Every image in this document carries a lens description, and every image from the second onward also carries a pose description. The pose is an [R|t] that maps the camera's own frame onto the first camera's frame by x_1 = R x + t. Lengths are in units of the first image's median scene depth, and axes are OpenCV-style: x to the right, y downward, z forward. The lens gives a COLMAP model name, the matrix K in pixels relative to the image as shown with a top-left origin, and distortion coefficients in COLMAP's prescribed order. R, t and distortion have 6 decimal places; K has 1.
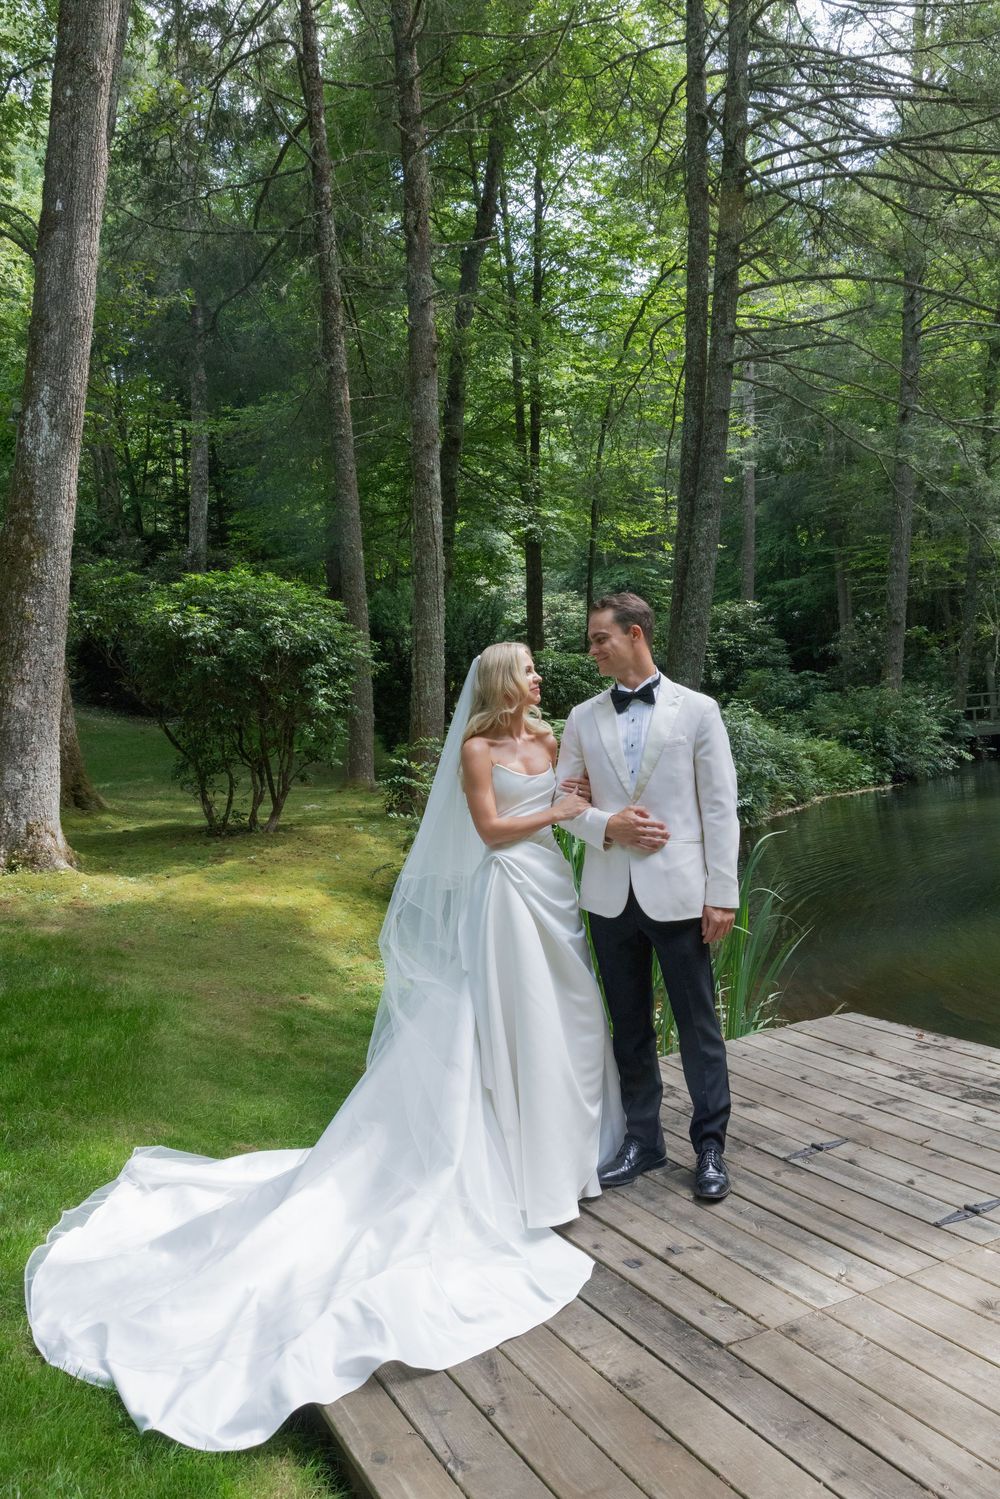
lens RADIAL K [[1184.4, 0, 500.4], [0, 1184.4, 753.2], [0, 0, 1]] dist [0.002259, -0.002234]
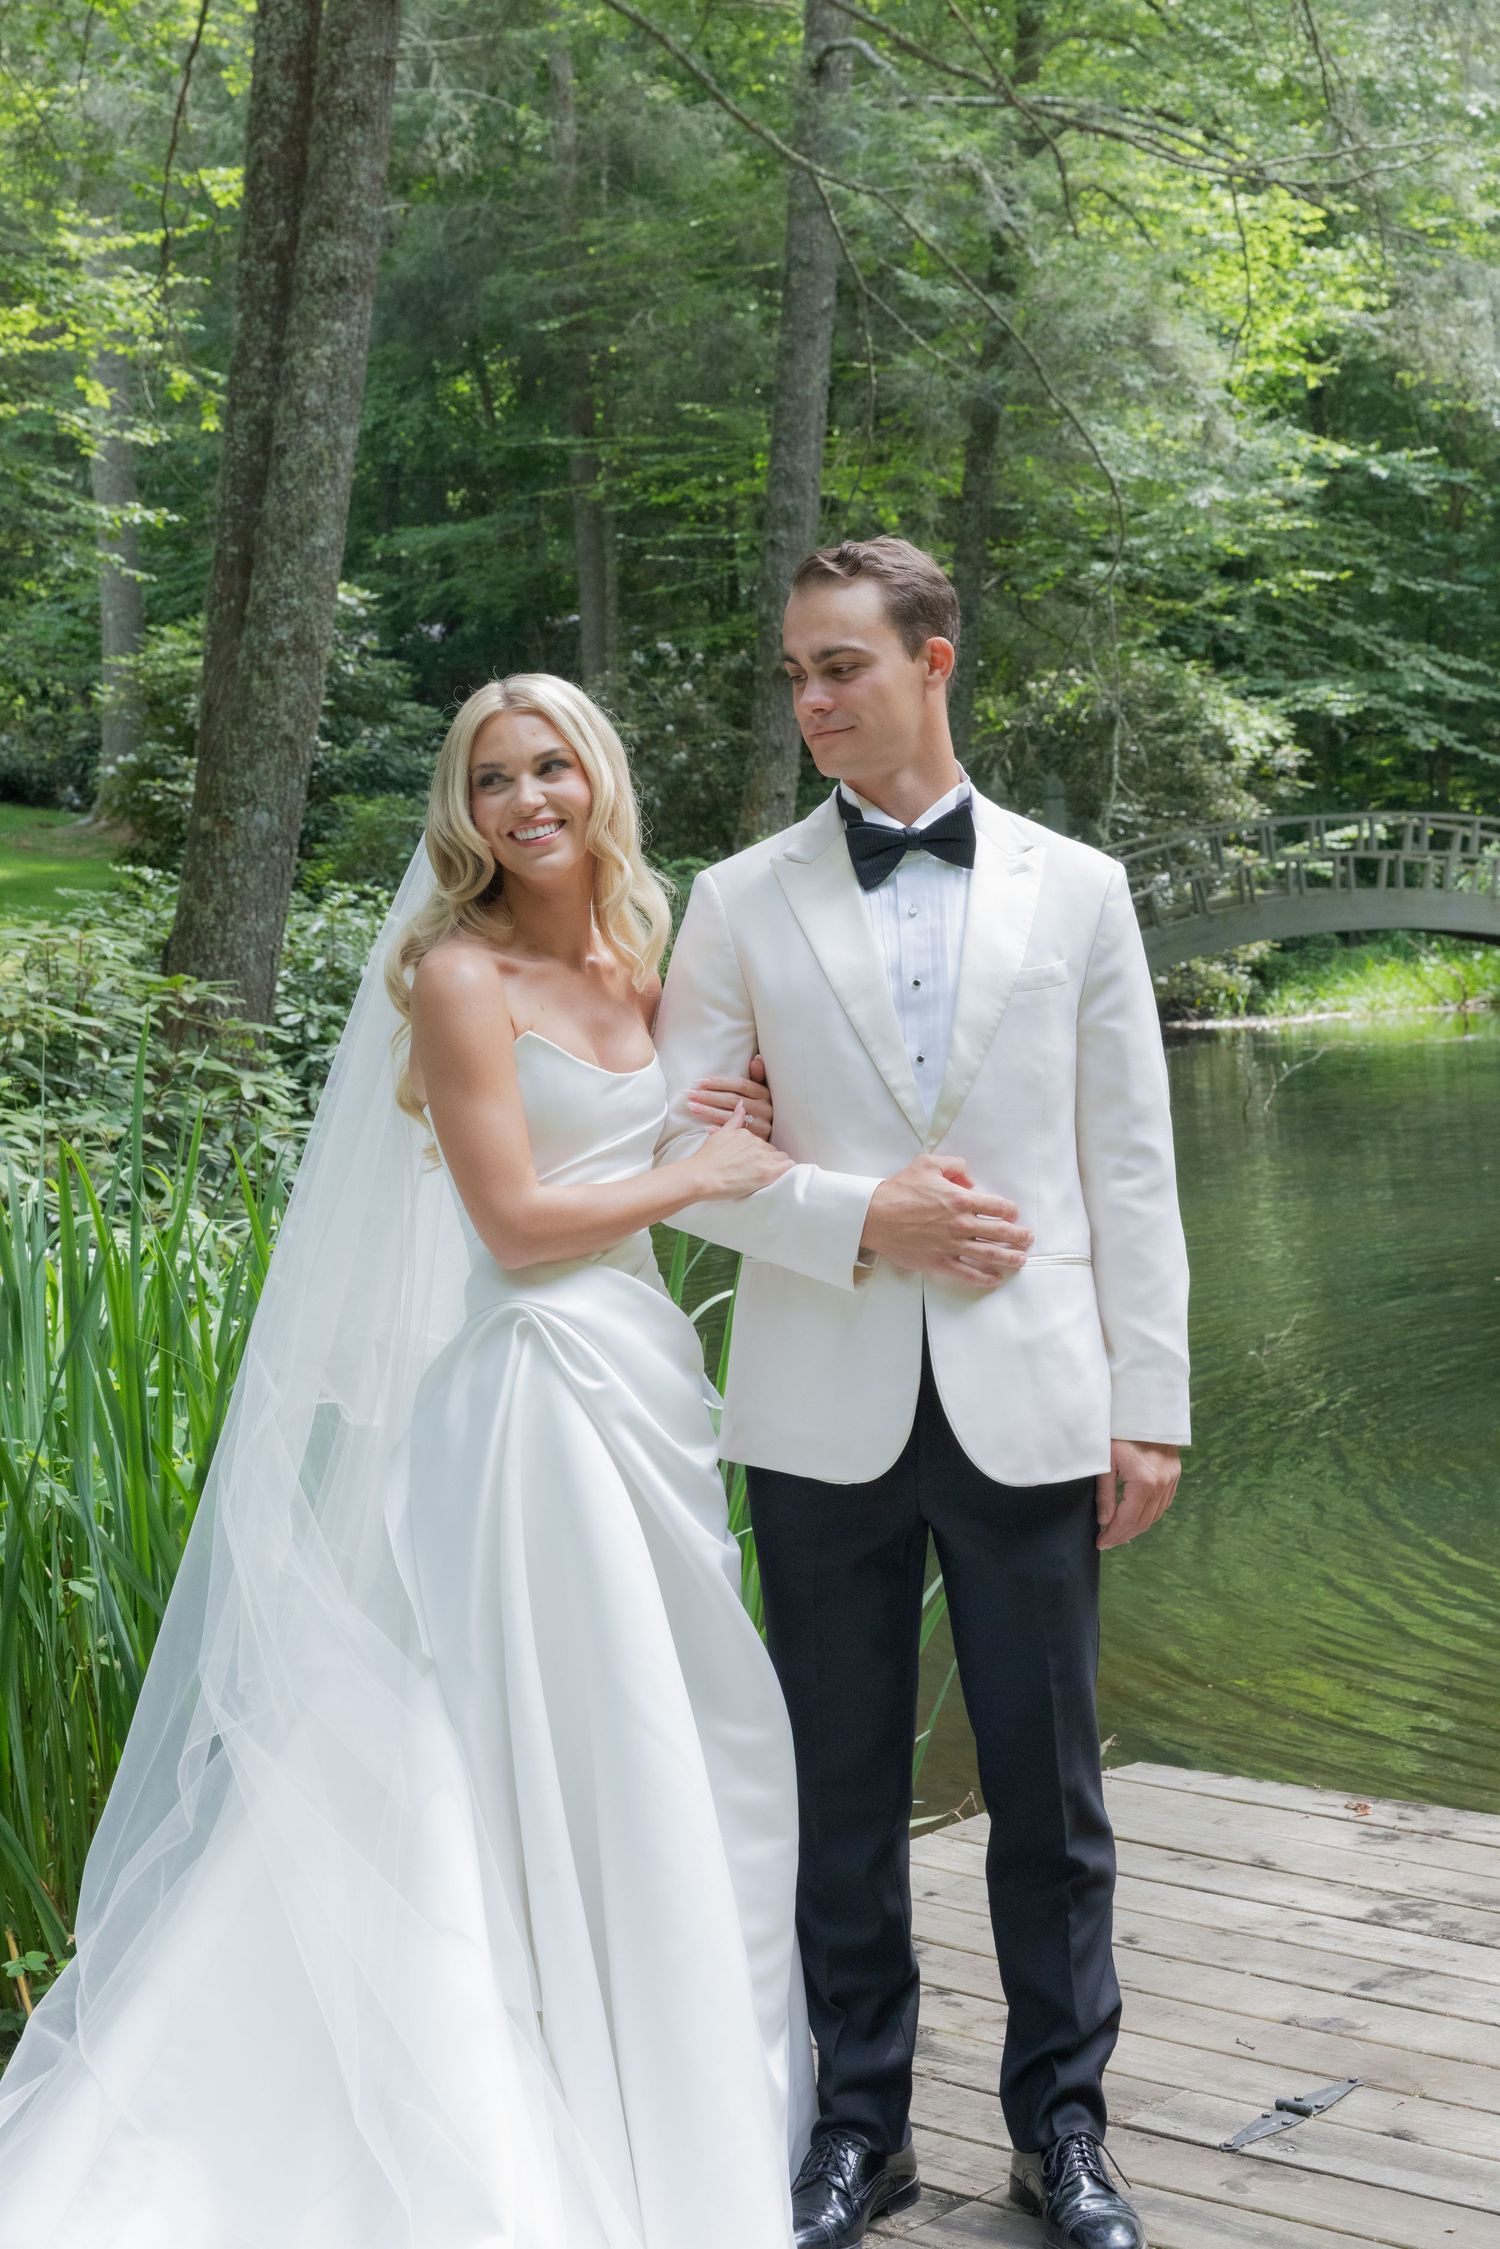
lens RADIAL K [[3770.1, 0, 750.0], [0, 3770.1, 1122.3], [0, 0, 1]] dist [0.027301, 0.000000]
pose [[0.923408, 0.009137, 0.383711, -0.350980], [-0.014831, 0.999819, 0.011882, 0.021398], [-0.383533, -0.016662, 0.923377, 0.003144]]
